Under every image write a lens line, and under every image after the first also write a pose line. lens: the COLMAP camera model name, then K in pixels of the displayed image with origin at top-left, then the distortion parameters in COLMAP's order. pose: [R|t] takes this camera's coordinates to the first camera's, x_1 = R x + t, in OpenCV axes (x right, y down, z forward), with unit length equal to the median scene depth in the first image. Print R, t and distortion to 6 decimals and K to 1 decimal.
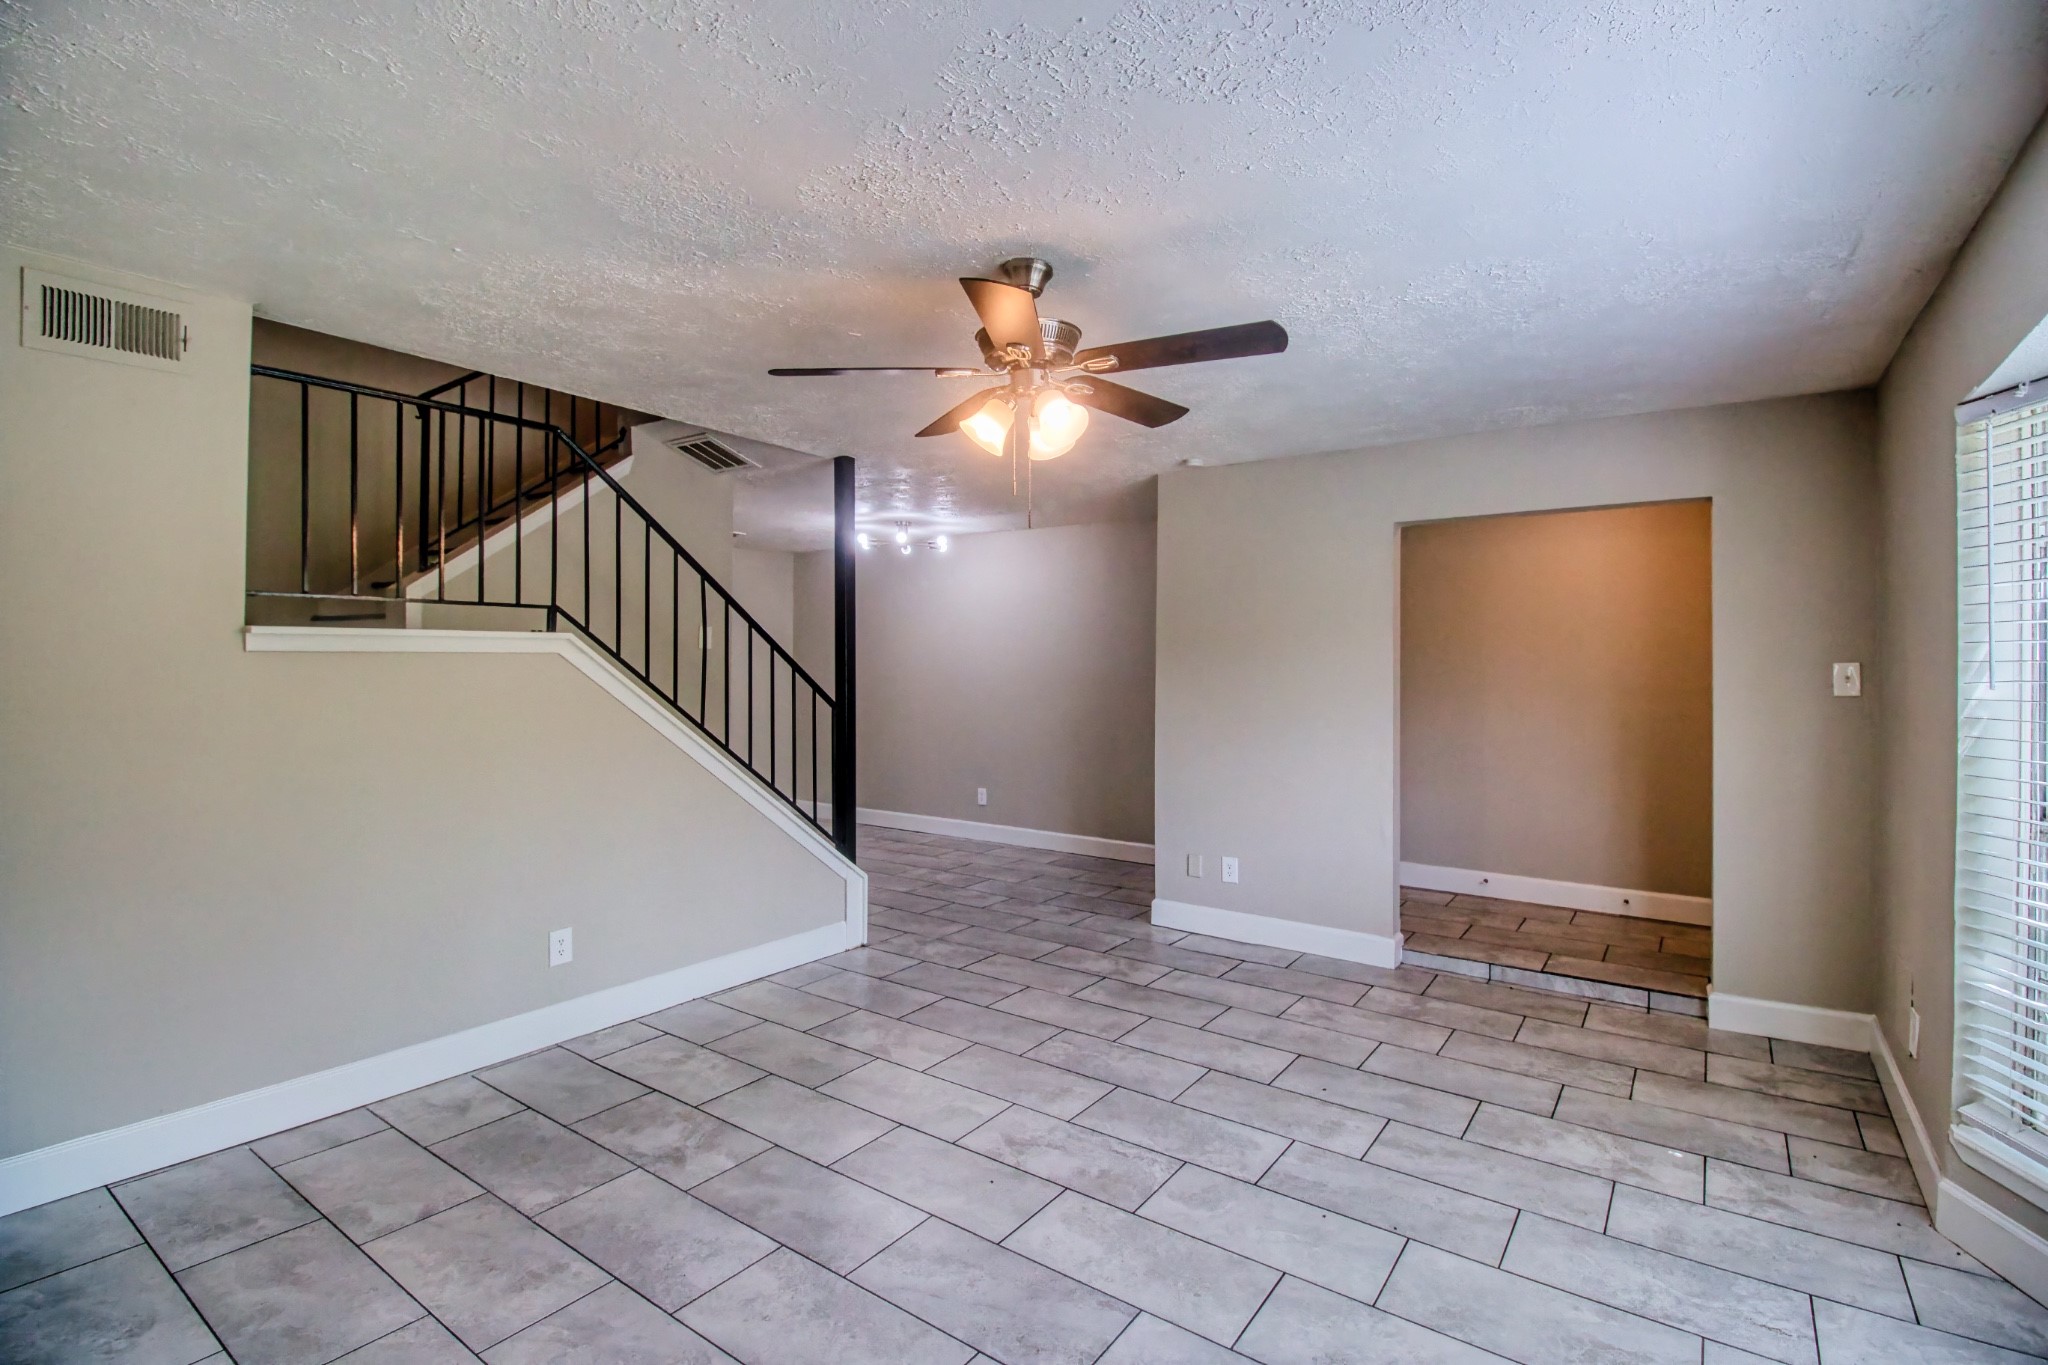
lens RADIAL K [[938.7, 0, 1032.9], [0, 938.7, 664.4], [0, 0, 1]] dist [-0.011034, -0.003078]
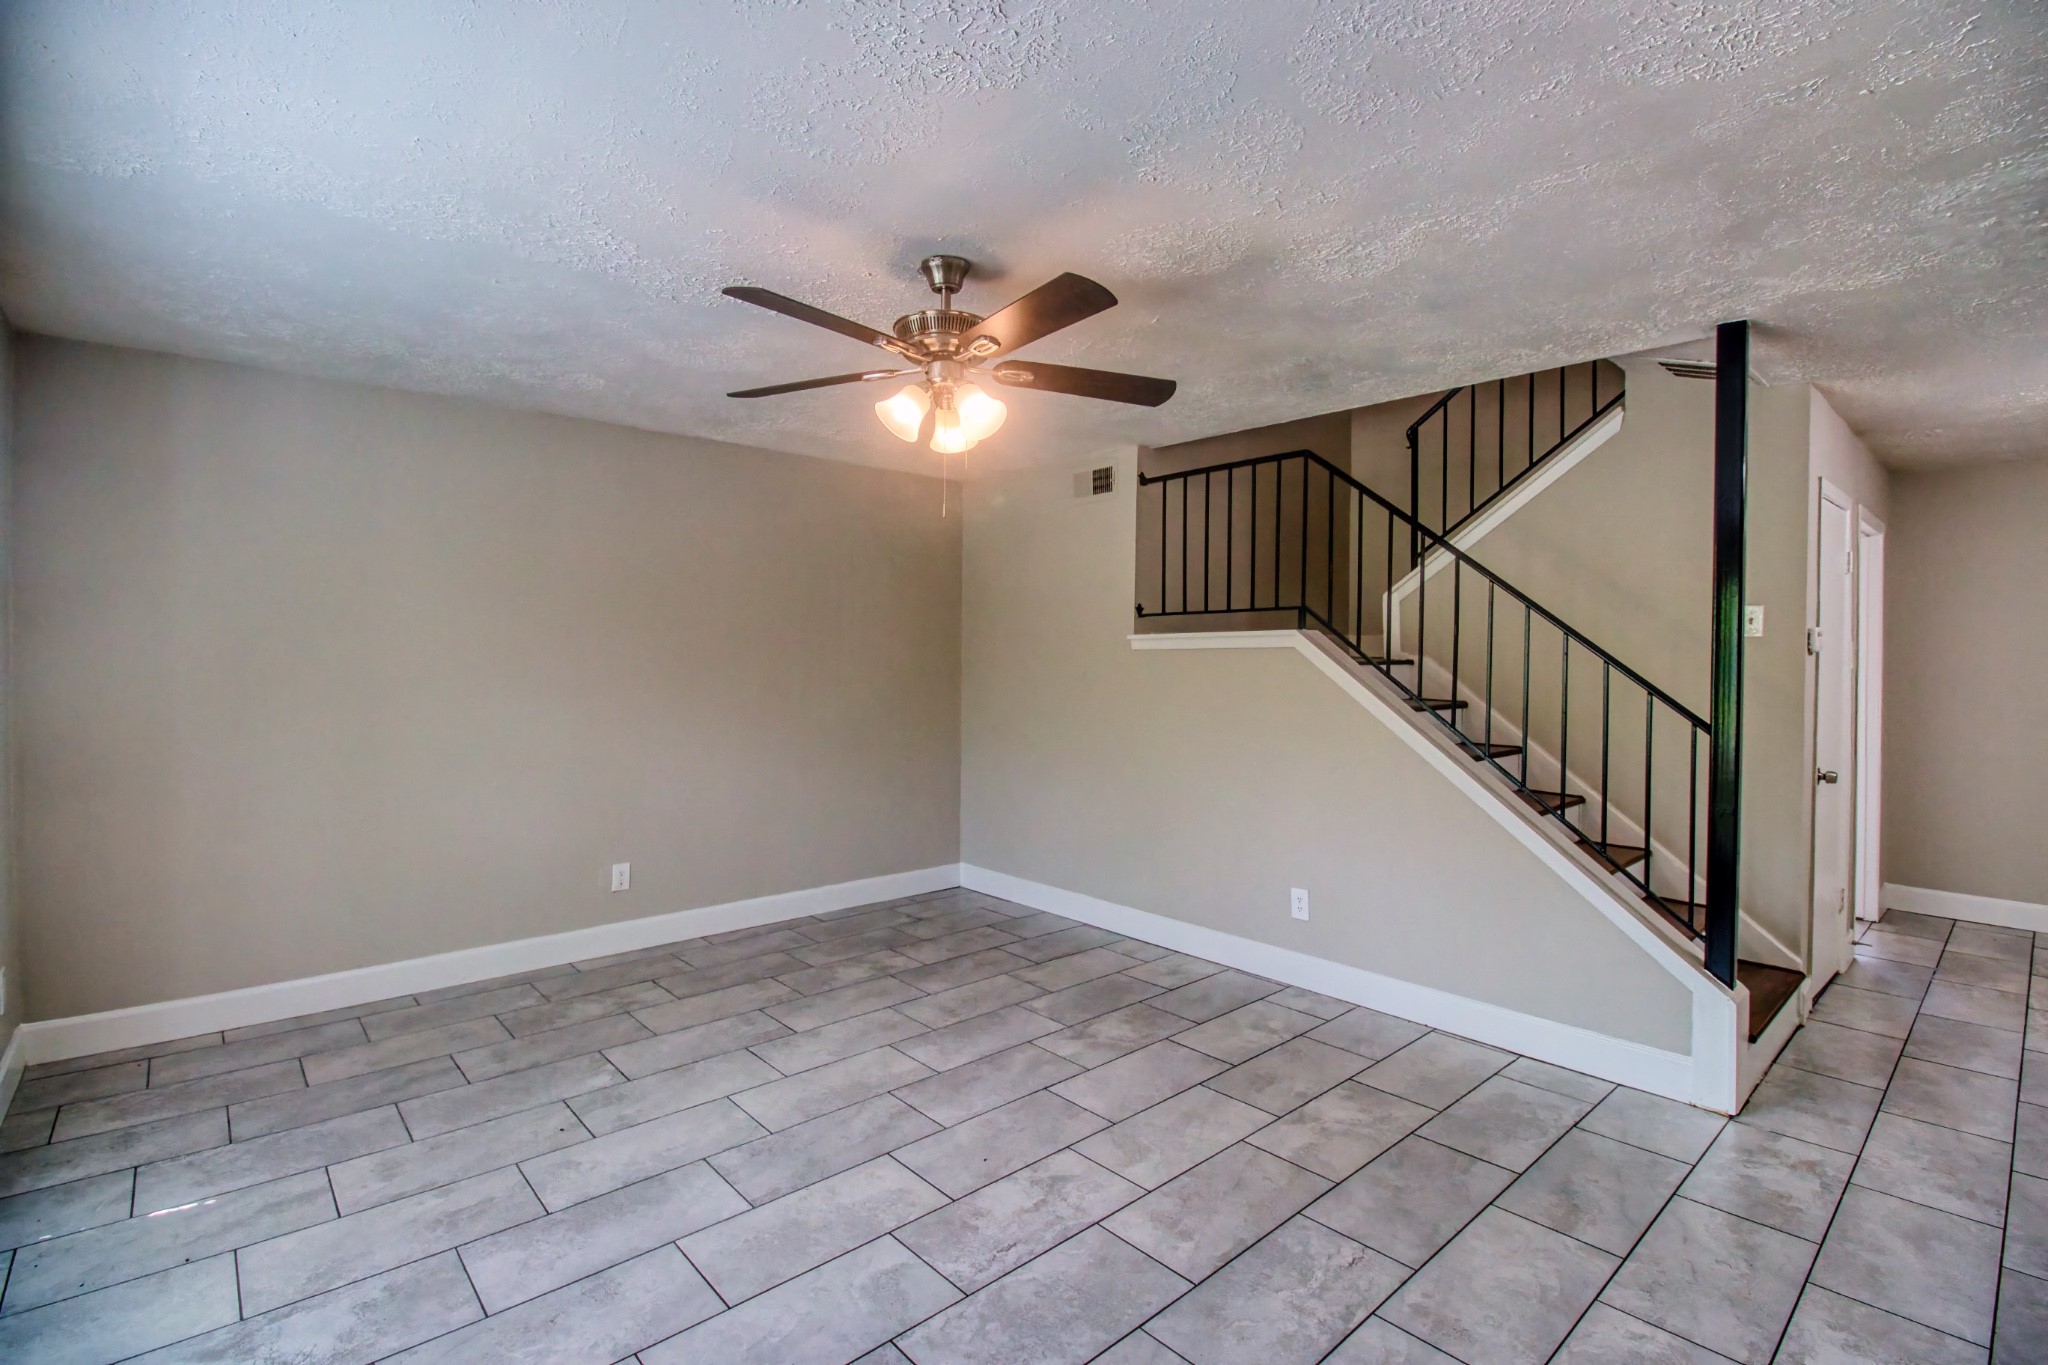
lens RADIAL K [[938.7, 0, 1033.3], [0, 938.7, 672.3], [0, 0, 1]] dist [-0.011034, -0.003078]
pose [[-0.207162, 0.010634, -0.978249, 0.783406], [-0.005102, 0.999916, 0.011950, 0.006291], [0.978293, 0.007467, -0.207090, 1.049883]]
